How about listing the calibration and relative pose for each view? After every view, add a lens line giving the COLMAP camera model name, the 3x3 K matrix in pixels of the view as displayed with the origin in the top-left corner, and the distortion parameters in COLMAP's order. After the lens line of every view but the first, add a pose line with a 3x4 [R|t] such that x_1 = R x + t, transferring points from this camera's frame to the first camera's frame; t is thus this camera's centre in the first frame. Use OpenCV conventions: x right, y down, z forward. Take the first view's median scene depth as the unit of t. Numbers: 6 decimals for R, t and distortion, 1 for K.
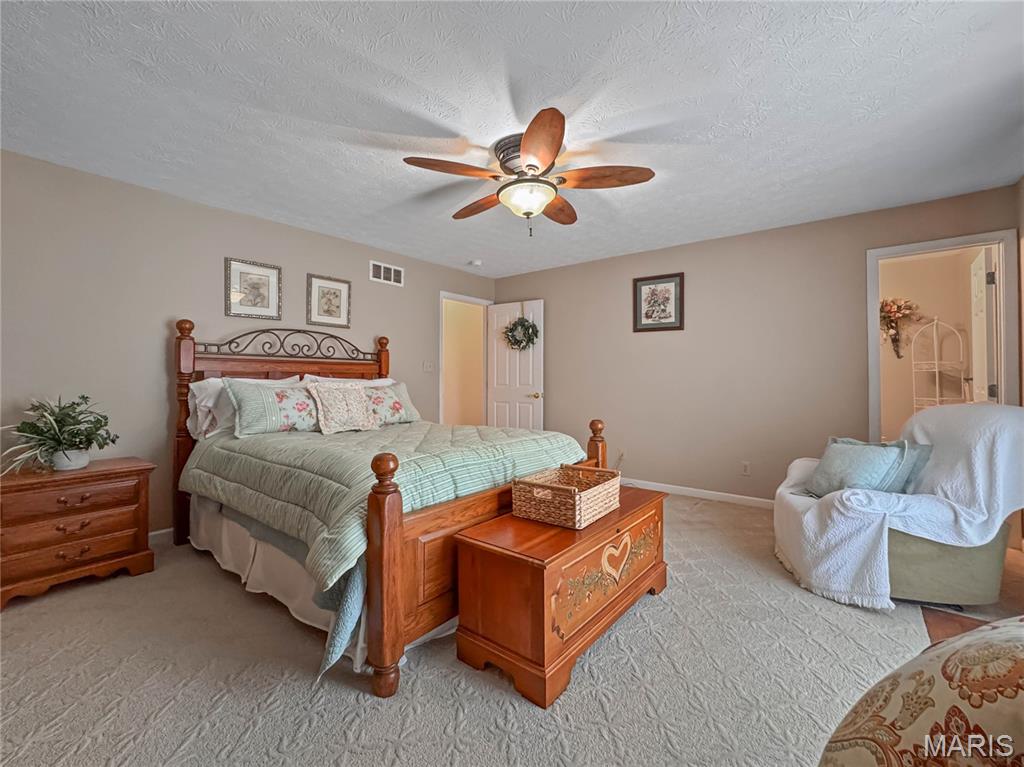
lens RADIAL K [[429.1, 0, 517.2], [0, 429.1, 387.2], [0, 0, 1]] dist [-0.034712, 0.017177]
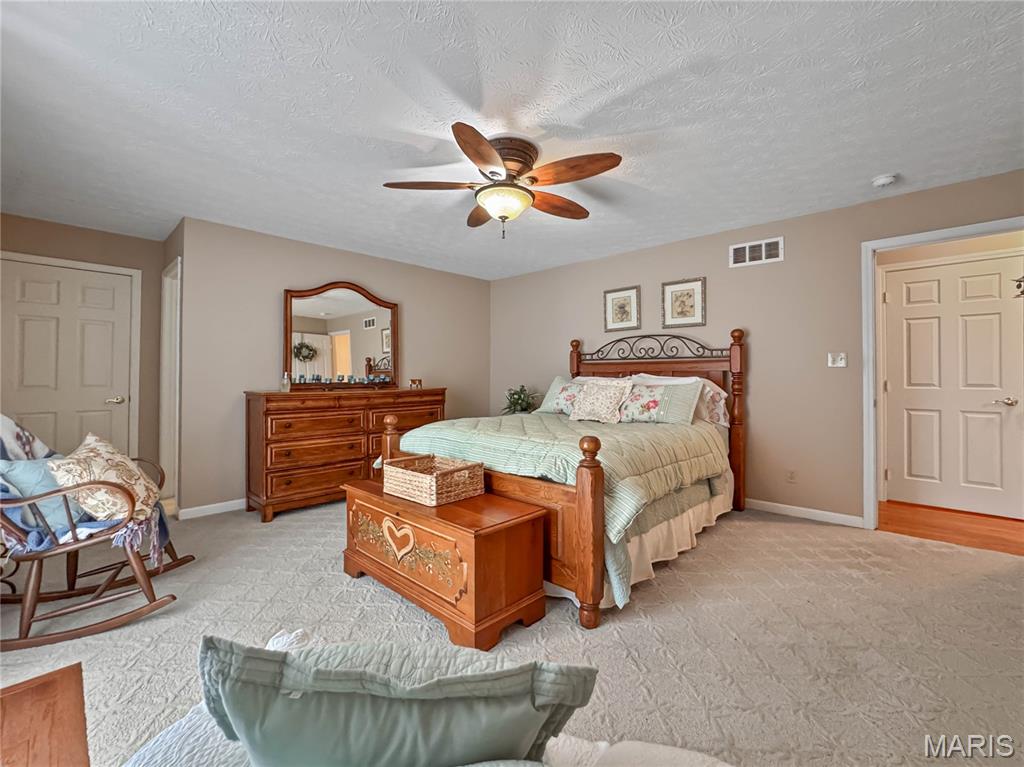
lens RADIAL K [[435.1, 0, 515.0], [0, 435.1, 375.6], [0, 0, 1]] dist [-0.035793, 0.017983]
pose [[-0.054739, -0.002932, -0.998496, 0.727398], [-0.019806, 0.999802, -0.001850, -0.014757], [0.998304, 0.019674, -0.054787, 0.735213]]
